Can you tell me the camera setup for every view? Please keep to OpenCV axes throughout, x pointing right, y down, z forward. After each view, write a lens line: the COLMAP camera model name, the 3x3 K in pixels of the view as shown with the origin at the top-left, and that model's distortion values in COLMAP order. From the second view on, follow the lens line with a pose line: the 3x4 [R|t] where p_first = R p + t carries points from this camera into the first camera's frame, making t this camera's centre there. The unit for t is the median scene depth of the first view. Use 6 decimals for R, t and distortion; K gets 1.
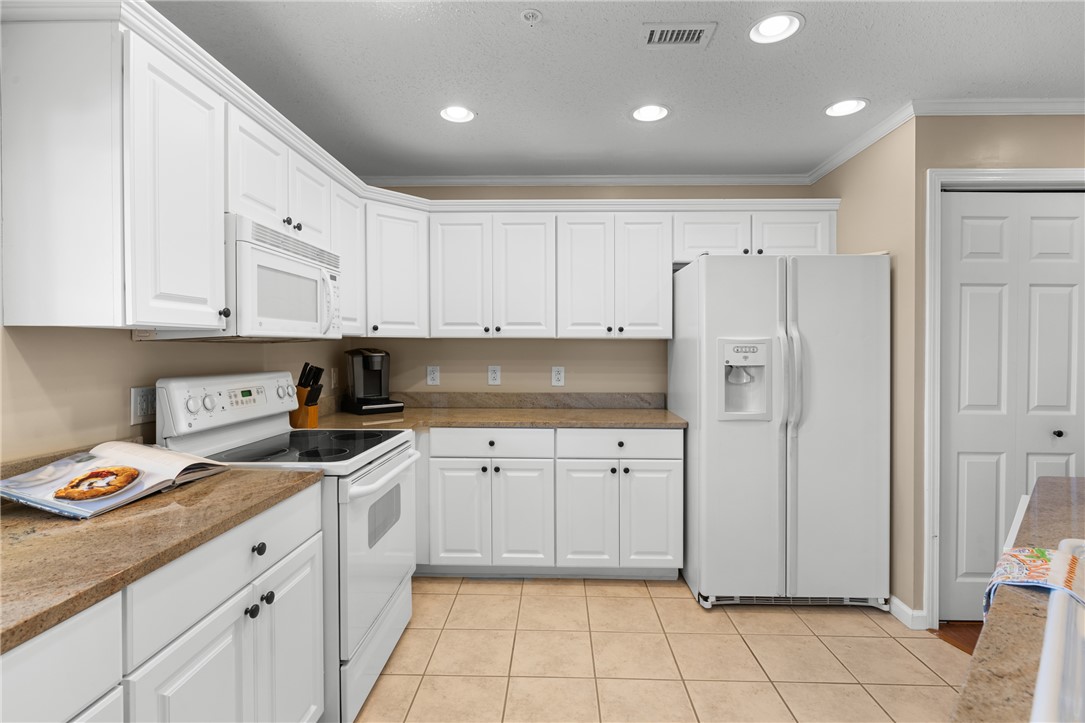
lens RADIAL K [[535.8, 0, 533.8], [0, 535.8, 351.2], [0, 0, 1]] dist [-0.000763, 0.000939]
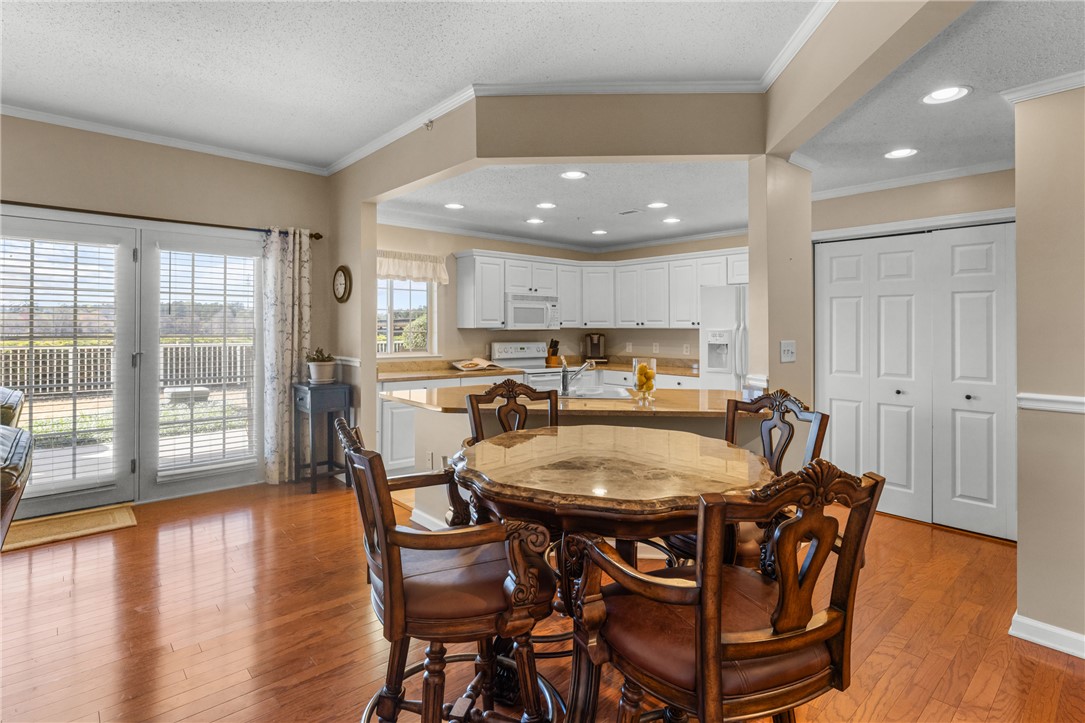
lens RADIAL K [[535.8, 0, 551.1], [0, 535.8, 320.7], [0, 0, 1]] dist [-0.000763, 0.000939]
pose [[0.707177, -0.009378, -0.706975, 1.360121], [-0.007702, 0.999751, -0.020967, -0.010617], [0.706995, 0.020273, 0.706928, -0.793191]]
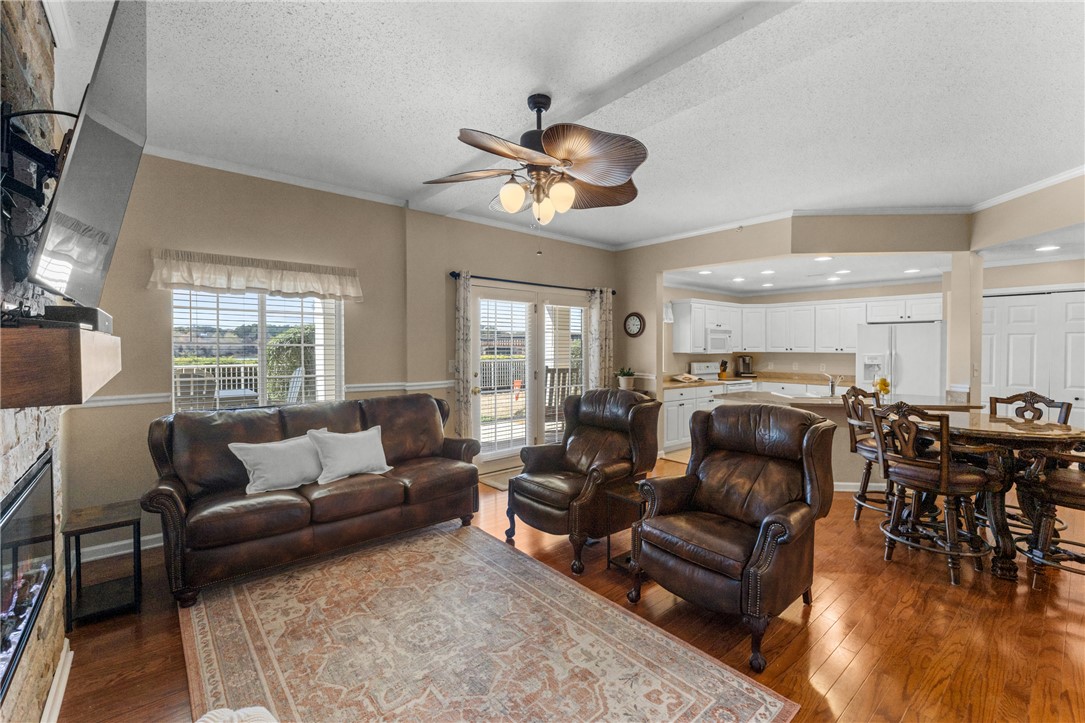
lens RADIAL K [[474.6, 0, 544.9], [0, 474.6, 353.1], [0, 0, 1]] dist [0.002841, -0.000299]
pose [[0.699105, 0.010146, -0.714947, 0.996948], [-0.007211, 0.999949, 0.007140, -0.037199], [0.714983, 0.000164, 0.699142, -2.035049]]
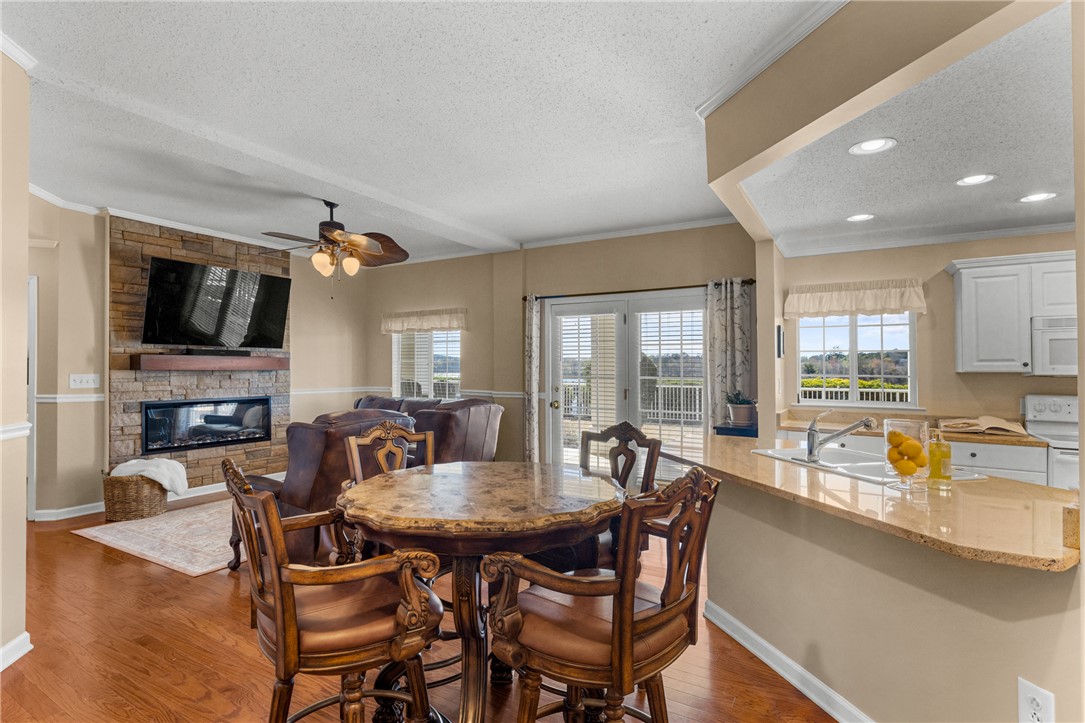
lens RADIAL K [[556.3, 0, 533.2], [0, 556.3, 378.8], [0, 0, 1]] dist [-0.006161, 0.001199]
pose [[-0.478441, 0.008110, -0.878082, 1.572068], [-0.013664, 0.999768, 0.016679, -0.015267], [0.878013, 0.019978, -0.478219, 0.211456]]
